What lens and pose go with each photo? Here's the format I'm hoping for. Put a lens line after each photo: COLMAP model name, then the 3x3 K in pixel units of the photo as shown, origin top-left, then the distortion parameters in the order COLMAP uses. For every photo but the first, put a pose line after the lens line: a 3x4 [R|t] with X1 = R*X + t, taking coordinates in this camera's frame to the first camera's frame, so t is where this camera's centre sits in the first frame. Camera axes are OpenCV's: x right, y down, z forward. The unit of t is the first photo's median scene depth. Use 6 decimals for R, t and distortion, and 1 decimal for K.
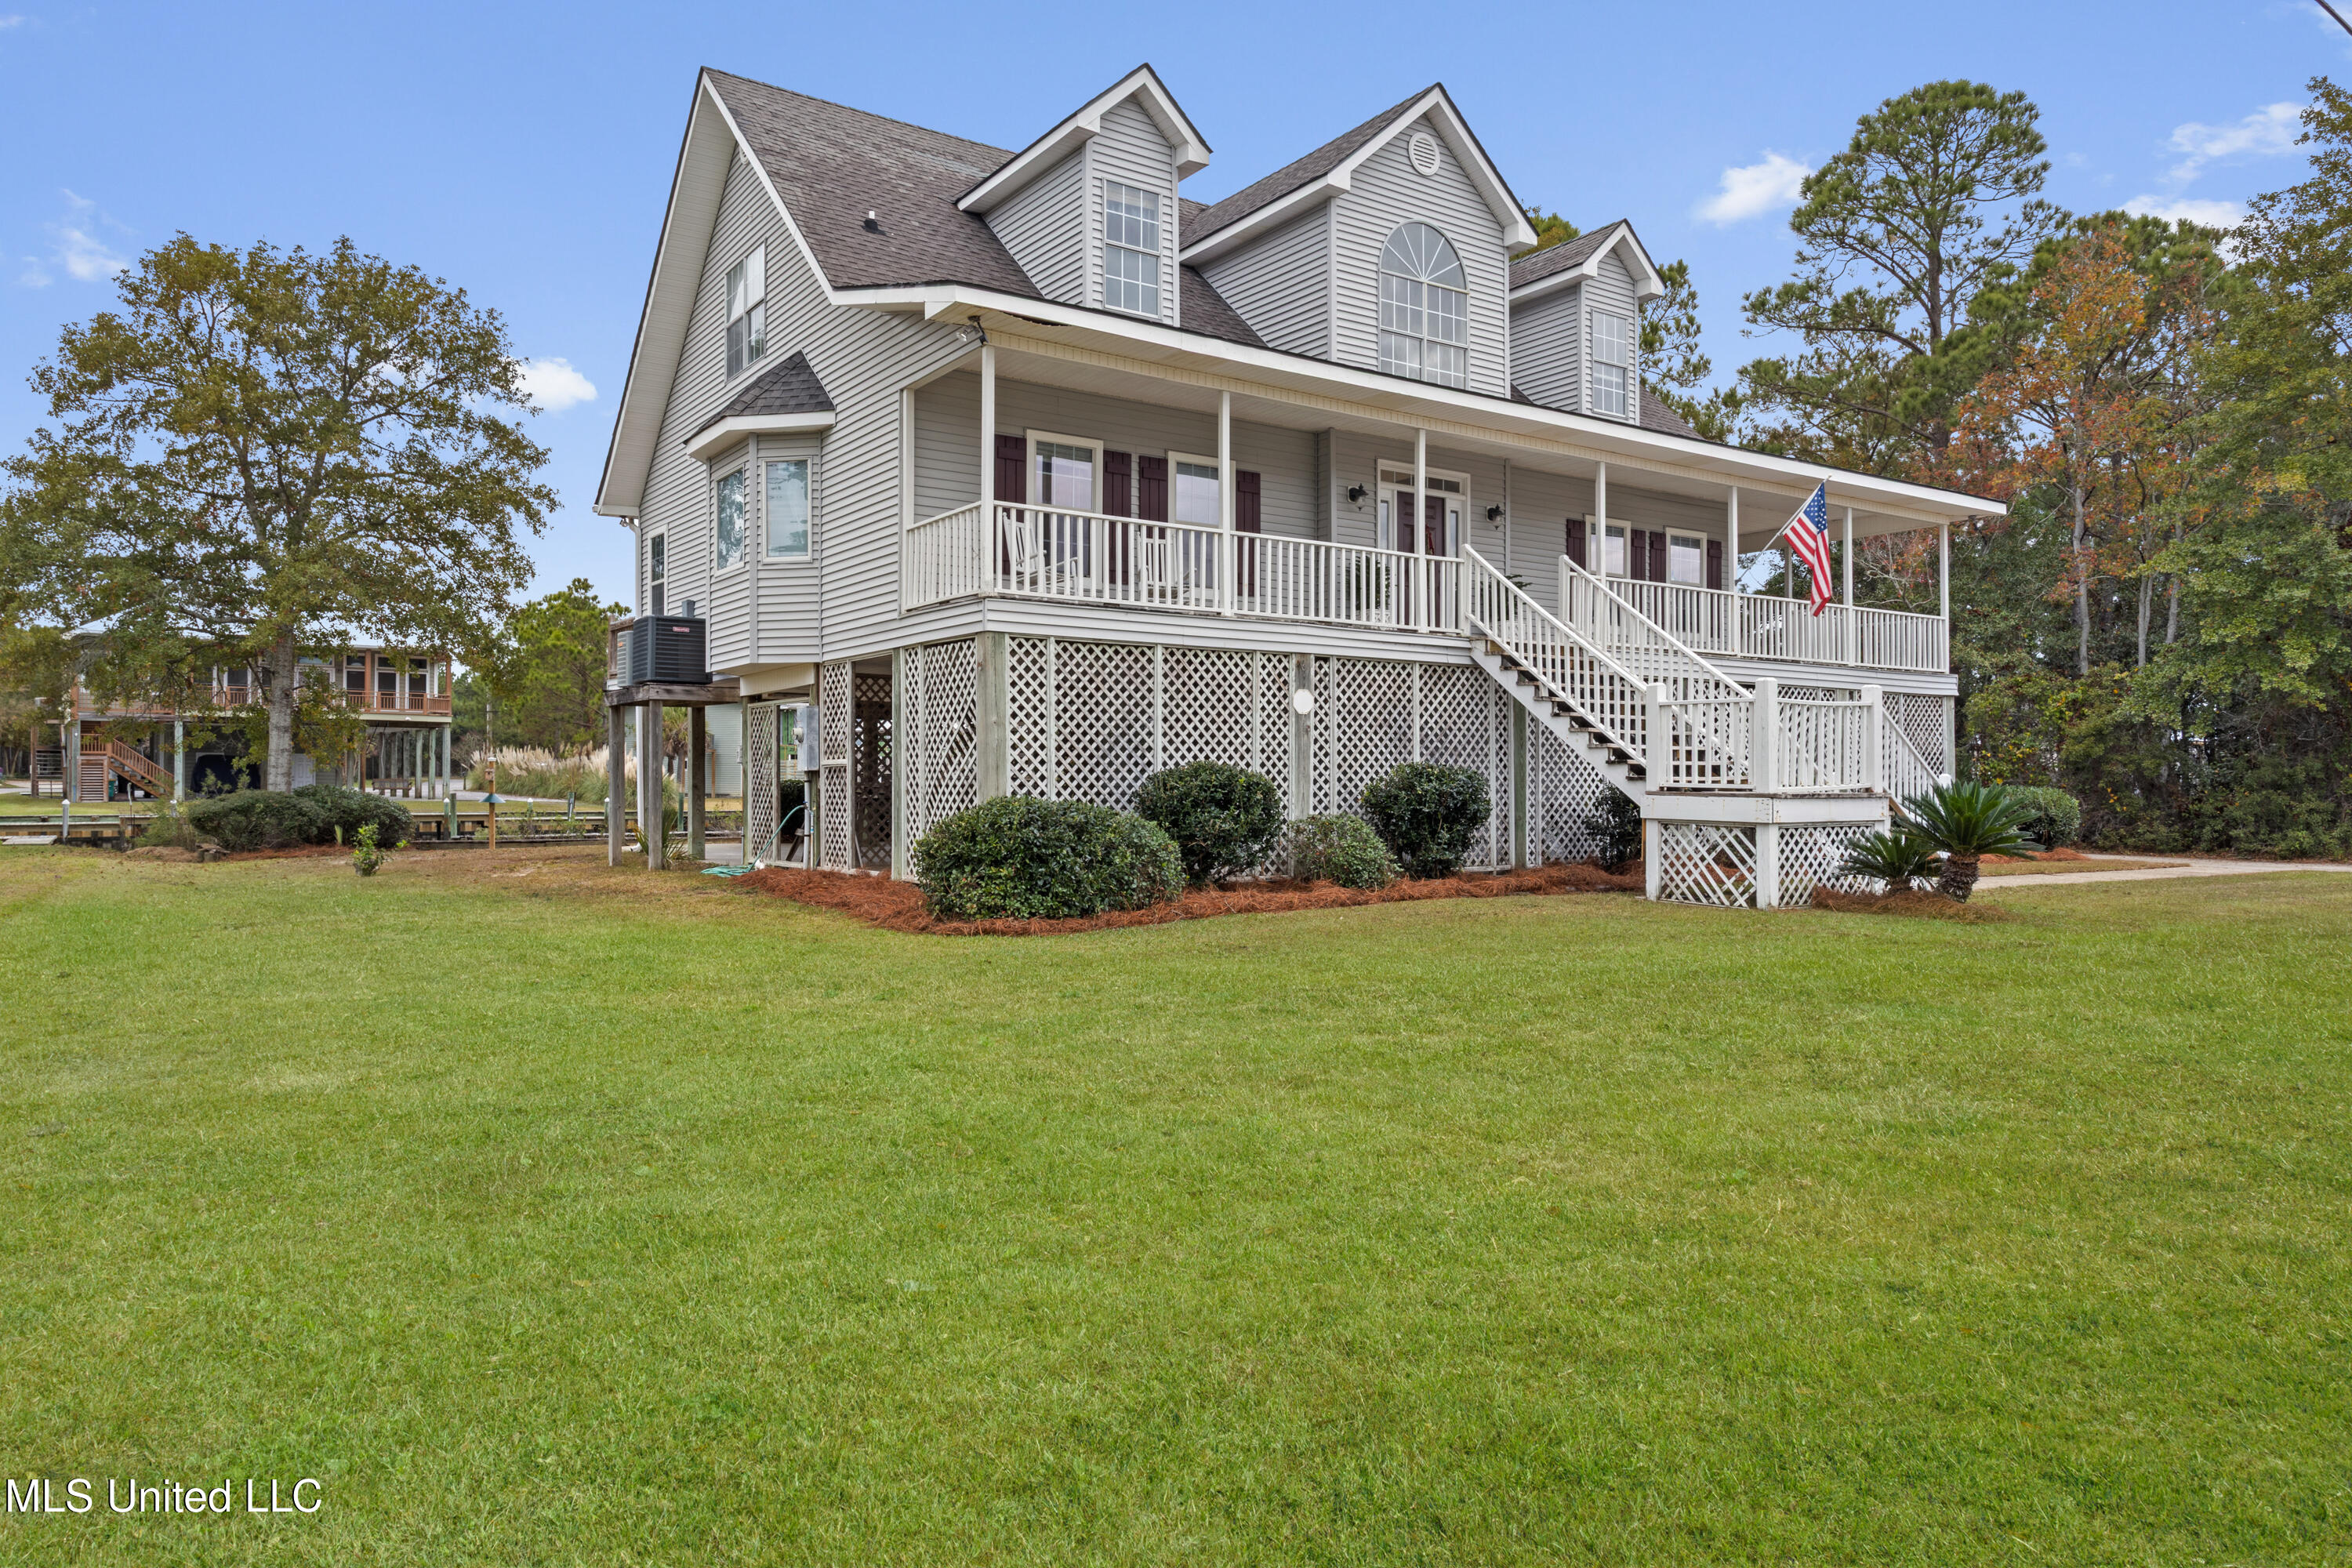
lens RADIAL K [[1542.6, 0, 1177.1], [0, 1542.6, 783.7], [0, 0, 1]] dist [0.013475, 0.002078]
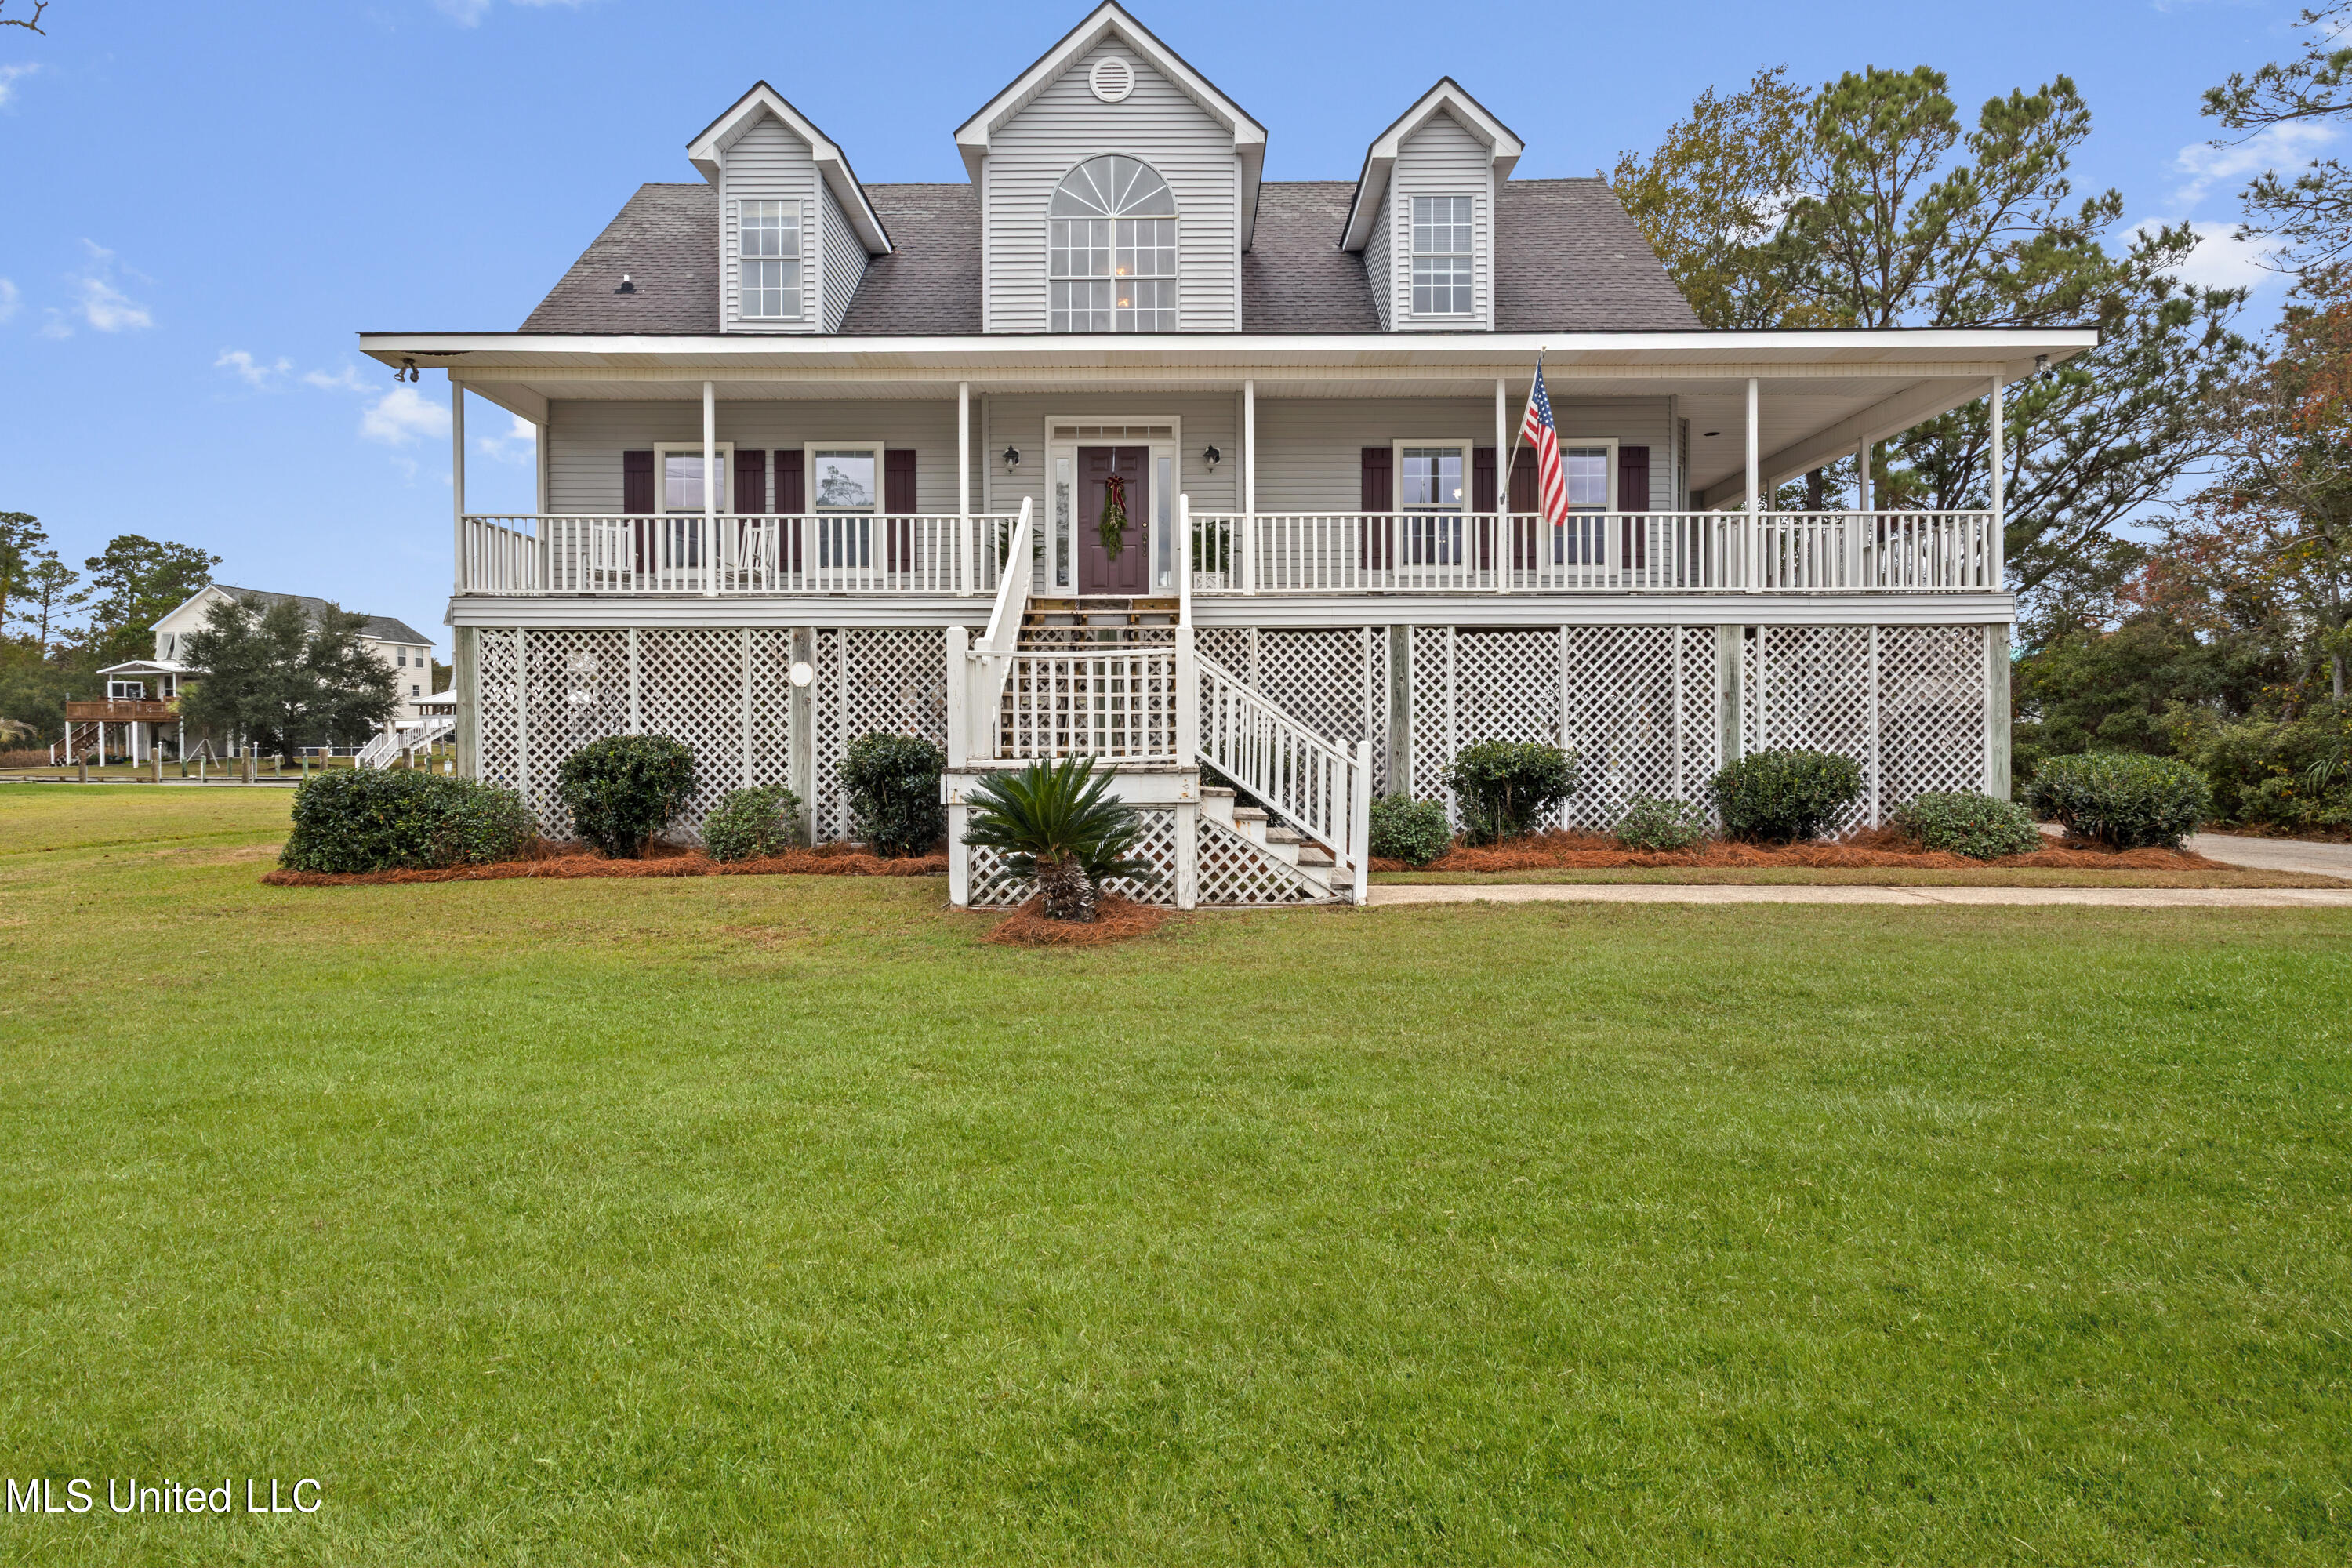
lens RADIAL K [[1211.8, 0, 1176.9], [0, 1211.8, 783.7], [0, 0, 1]] dist [-0.000459, -0.000446]
pose [[0.822036, 0.006968, -0.569393, 0.646113], [0.004843, 0.999803, 0.019228, 0.002822], [0.569415, -0.018564, 0.821841, 0.439576]]
